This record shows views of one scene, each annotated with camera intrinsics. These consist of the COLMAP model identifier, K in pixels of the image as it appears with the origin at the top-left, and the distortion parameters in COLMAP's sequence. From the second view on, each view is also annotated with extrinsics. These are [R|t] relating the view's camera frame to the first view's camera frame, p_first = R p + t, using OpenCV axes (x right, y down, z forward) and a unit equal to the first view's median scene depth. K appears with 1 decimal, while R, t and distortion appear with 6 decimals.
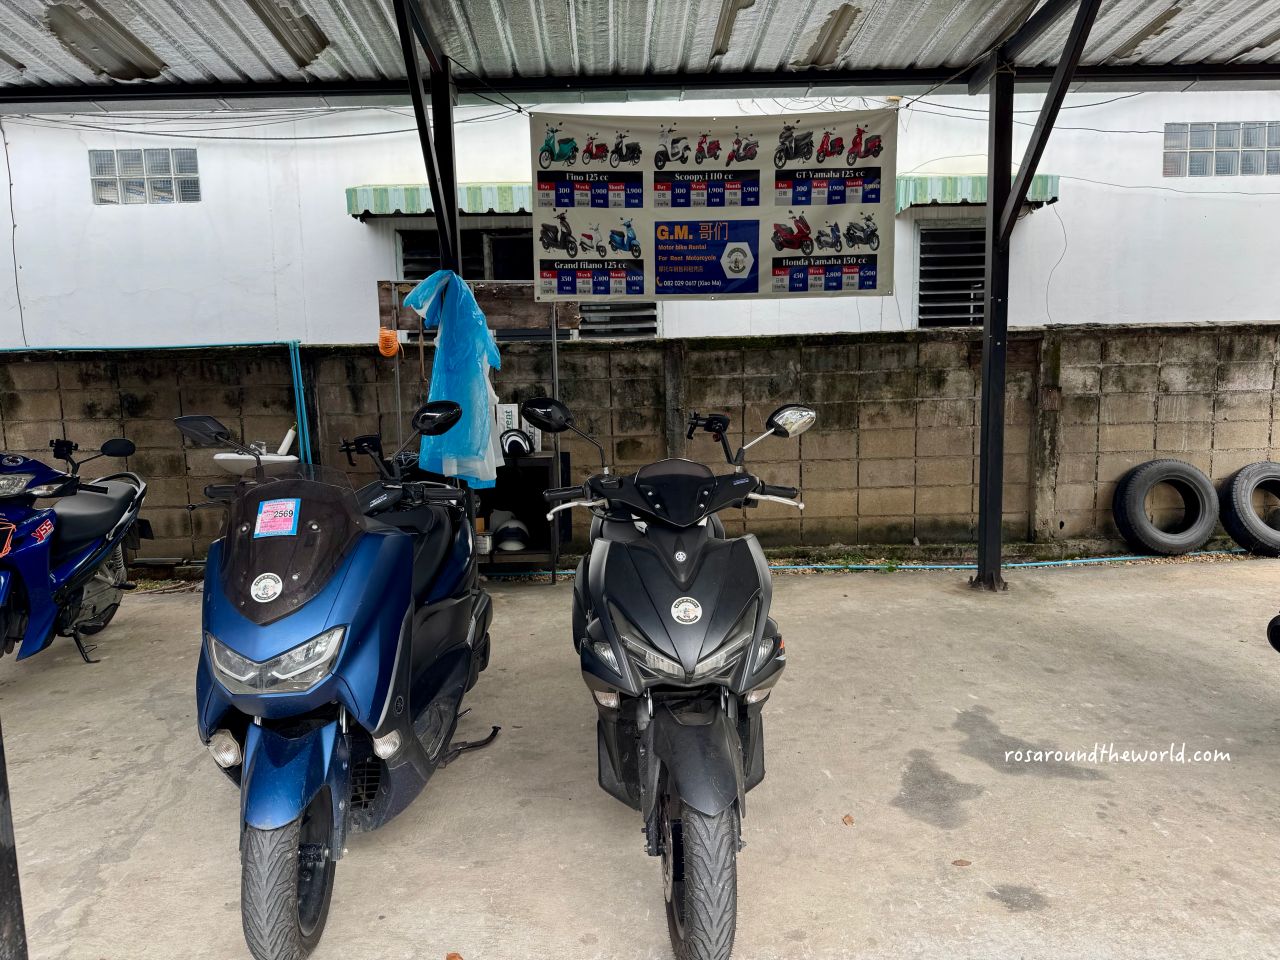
lens RADIAL K [[883.5, 0, 637.9], [0, 883.5, 477.5], [0, 0, 1]] dist [0.181347, -0.282208]
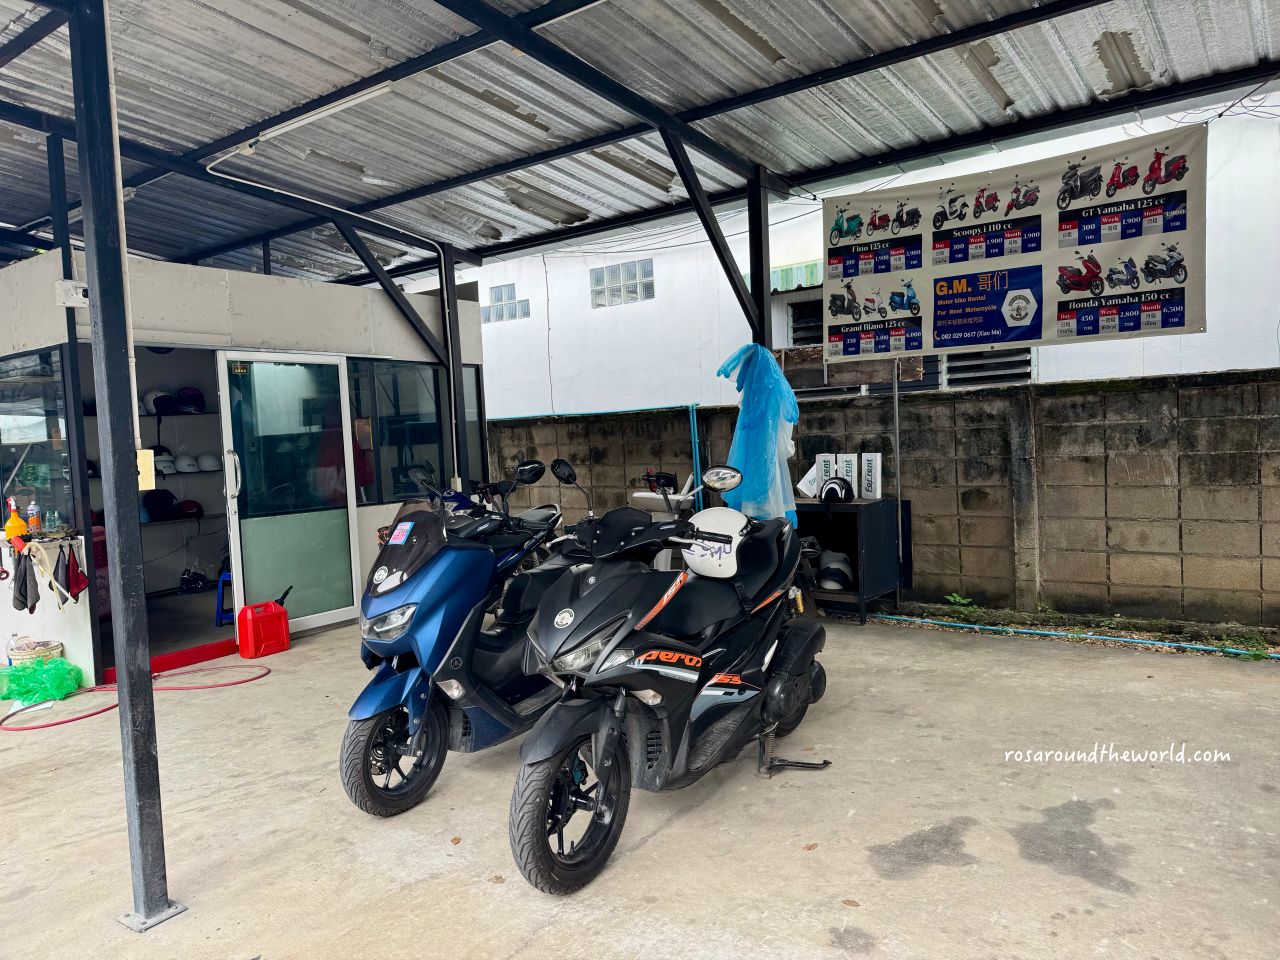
lens RADIAL K [[872.3, 0, 640.0], [0, 872.3, 480.0], [0, 0, 1]] dist [0.054120, -0.037866]
pose [[0.796776, 0.020677, -0.603921, 0.363600], [-0.046659, 0.998536, -0.027371, -0.012594], [0.602471, 0.049987, 0.796574, 0.005340]]
